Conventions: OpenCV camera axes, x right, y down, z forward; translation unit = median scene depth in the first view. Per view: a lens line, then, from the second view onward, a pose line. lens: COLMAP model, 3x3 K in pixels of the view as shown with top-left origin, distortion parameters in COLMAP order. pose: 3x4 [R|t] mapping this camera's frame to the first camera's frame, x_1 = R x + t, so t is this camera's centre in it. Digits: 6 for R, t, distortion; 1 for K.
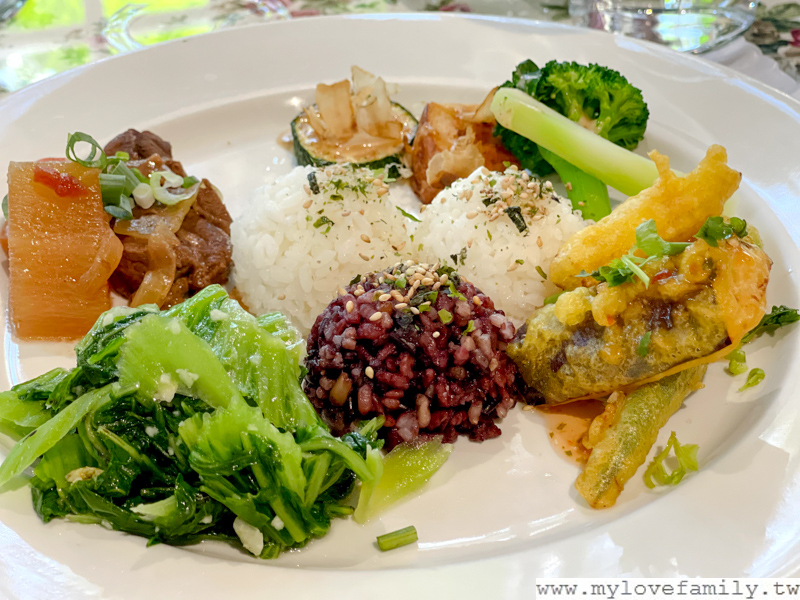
lens RADIAL K [[1511.7, 0, 398.9], [0, 1511.7, 299.8], [0, 0, 1]] dist [0.046487, 0.000000]
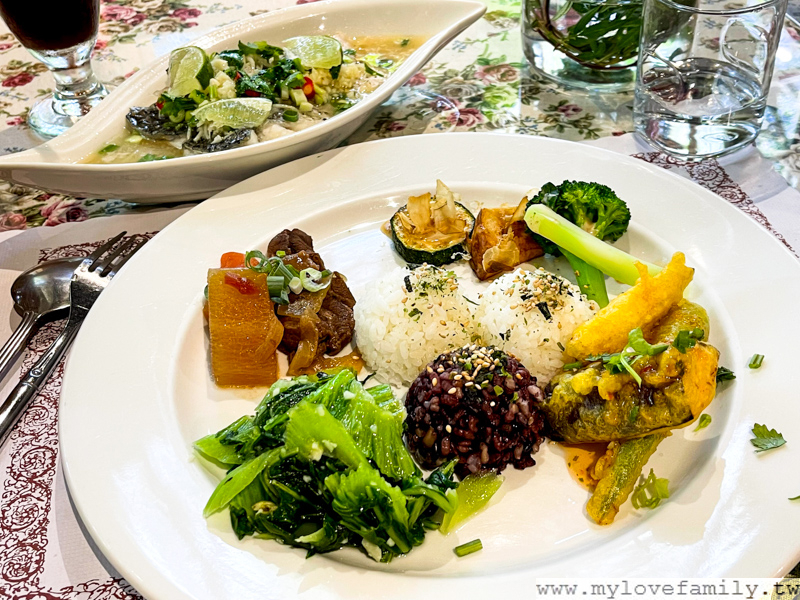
lens RADIAL K [[922.9, 0, 402.1], [0, 922.9, 300.1], [0, 0, 1]] dist [0.035136, 0.000000]
pose [[0.998850, -0.006776, -0.047468, -0.020721], [0.012180, 0.993348, 0.114506, -0.182542], [0.046377, -0.114953, 0.992288, 0.094485]]
